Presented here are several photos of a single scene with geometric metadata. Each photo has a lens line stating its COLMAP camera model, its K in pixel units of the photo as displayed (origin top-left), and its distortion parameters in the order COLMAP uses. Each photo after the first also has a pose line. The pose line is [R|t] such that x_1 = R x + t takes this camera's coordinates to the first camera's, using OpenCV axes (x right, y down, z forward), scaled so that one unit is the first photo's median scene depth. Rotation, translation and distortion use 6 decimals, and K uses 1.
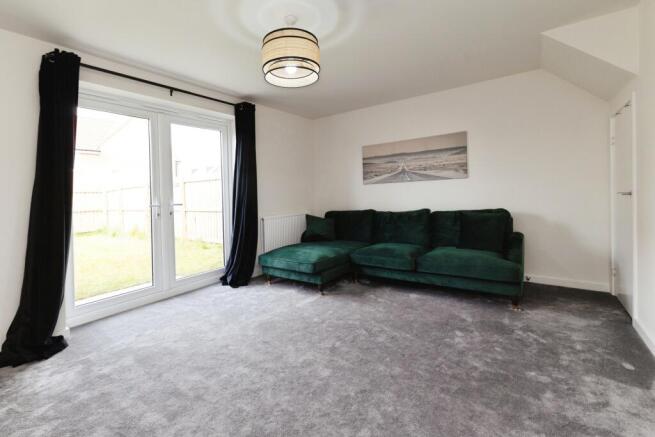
lens RADIAL K [[283.6, 0, 327.5], [0, 283.6, 218.5], [0, 0, 1]] dist [0.000914, -0.000001]
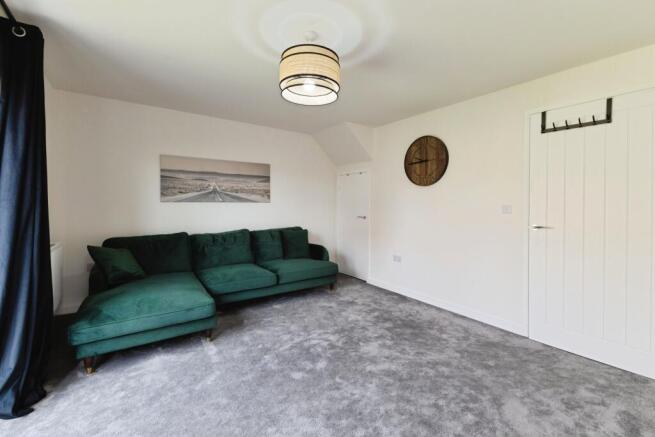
lens RADIAL K [[283.6, 0, 327.5], [0, 283.6, 218.5], [0, 0, 1]] dist [0.000914, -0.000001]
pose [[0.341615, 0.008194, 0.939804, -0.541379], [0.075660, 0.996477, -0.036190, -0.011156], [-0.936790, 0.083469, 0.339791, 0.346964]]
